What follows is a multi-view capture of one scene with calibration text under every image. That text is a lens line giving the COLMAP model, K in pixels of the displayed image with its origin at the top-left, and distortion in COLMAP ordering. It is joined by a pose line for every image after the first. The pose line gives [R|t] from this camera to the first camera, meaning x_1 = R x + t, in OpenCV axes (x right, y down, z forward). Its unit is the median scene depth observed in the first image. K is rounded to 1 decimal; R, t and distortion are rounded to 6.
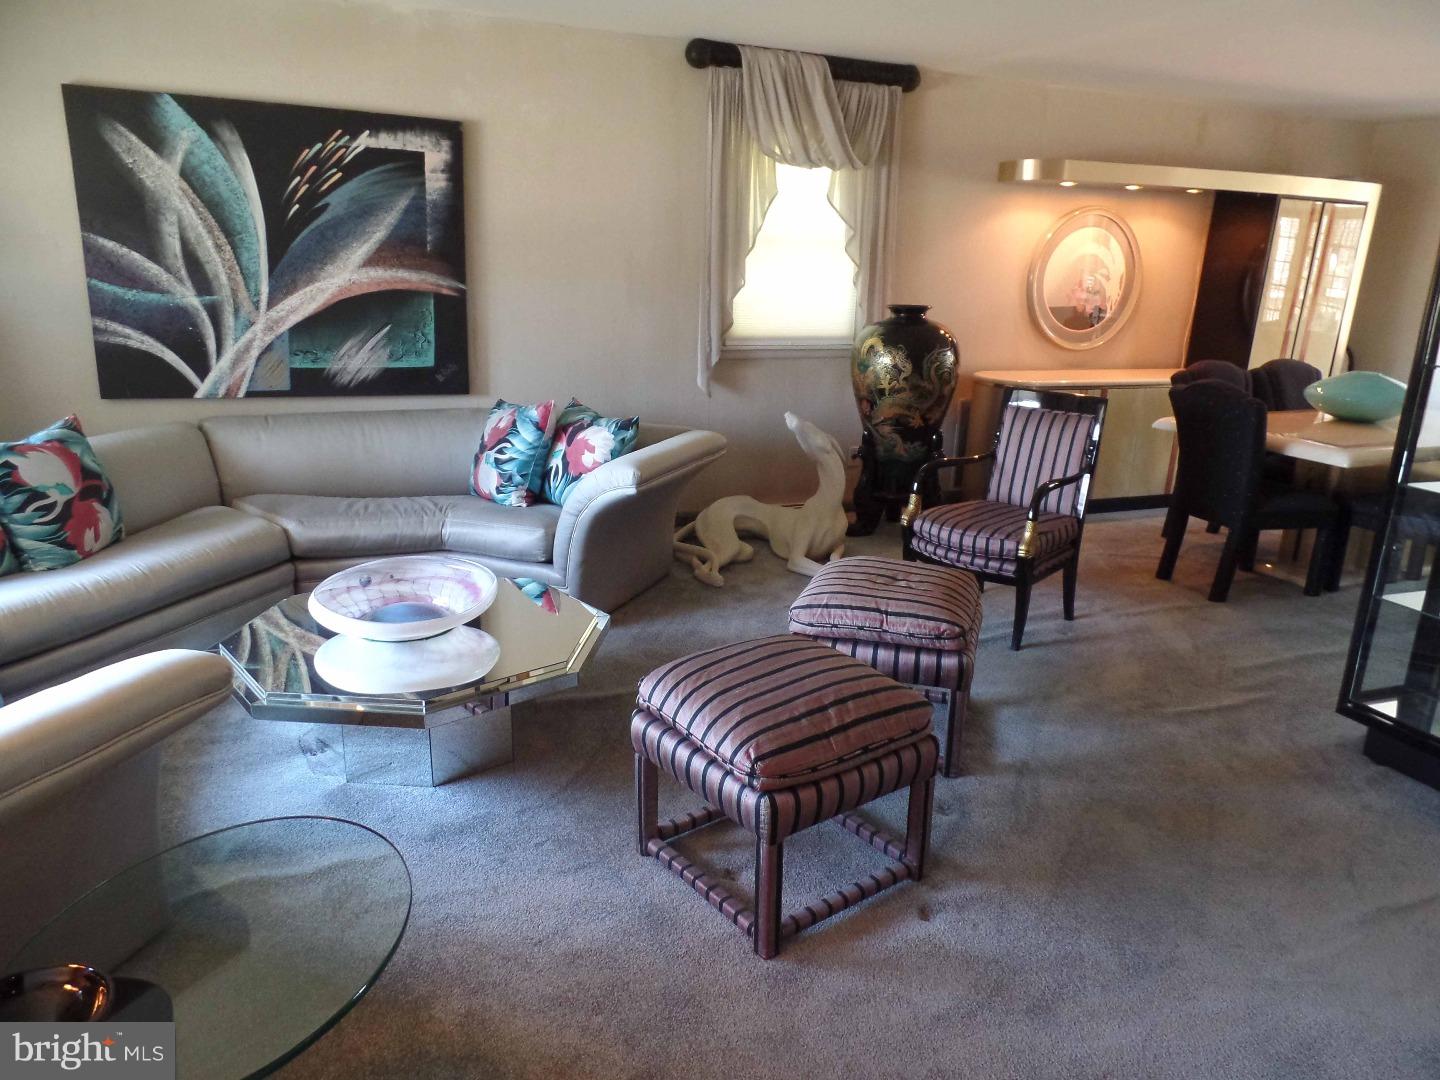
lens RADIAL K [[1014.9, 0, 720.0], [0, 1014.9, 540.0], [0, 0, 1]] dist [-0.001478, -0.000317]
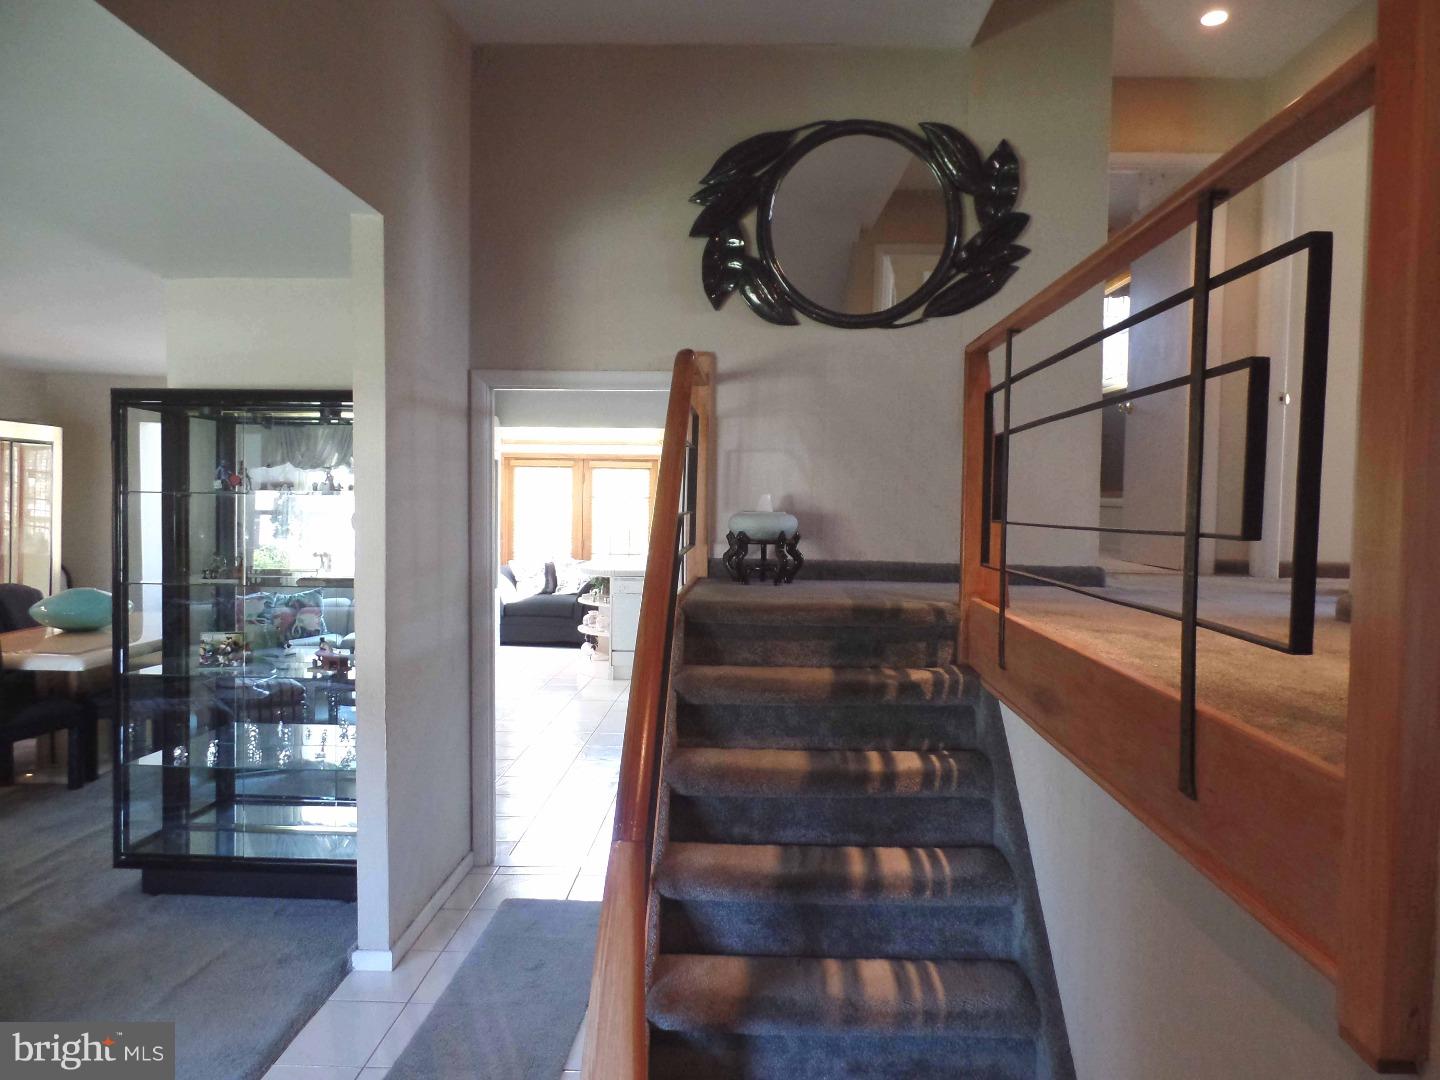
lens RADIAL K [[1014.9, 0, 720.0], [0, 1014.9, 540.0], [0, 0, 1]] dist [-0.001478, -0.000317]
pose [[0.433500, -0.065385, 0.898778, -0.089729], [0.249936, 0.966960, -0.050204, 0.023176], [-0.865800, 0.246401, 0.435519, -0.159667]]
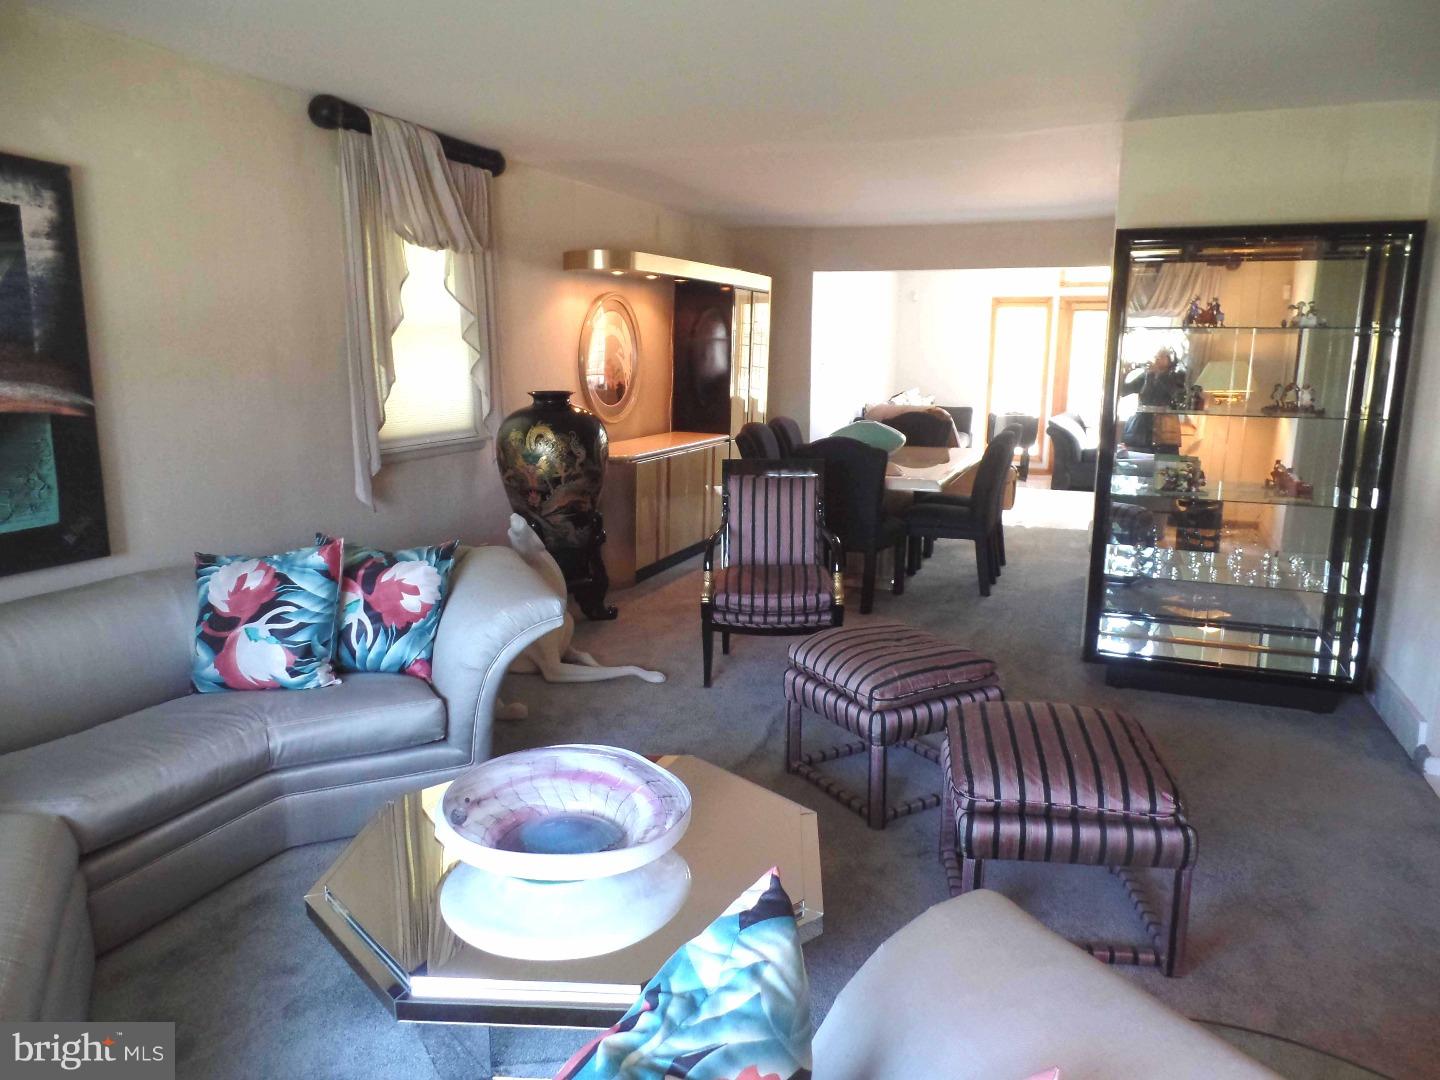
lens RADIAL K [[1013.9, 0, 730.0], [0, 1013.9, 539.5], [0, 0, 1]] dist [0.016640, -0.003627]
pose [[0.690475, -0.161997, 0.704984, -0.452613], [0.210860, 0.977349, 0.018063, -0.080079], [-0.691942, 0.136181, 0.708993, 0.224798]]
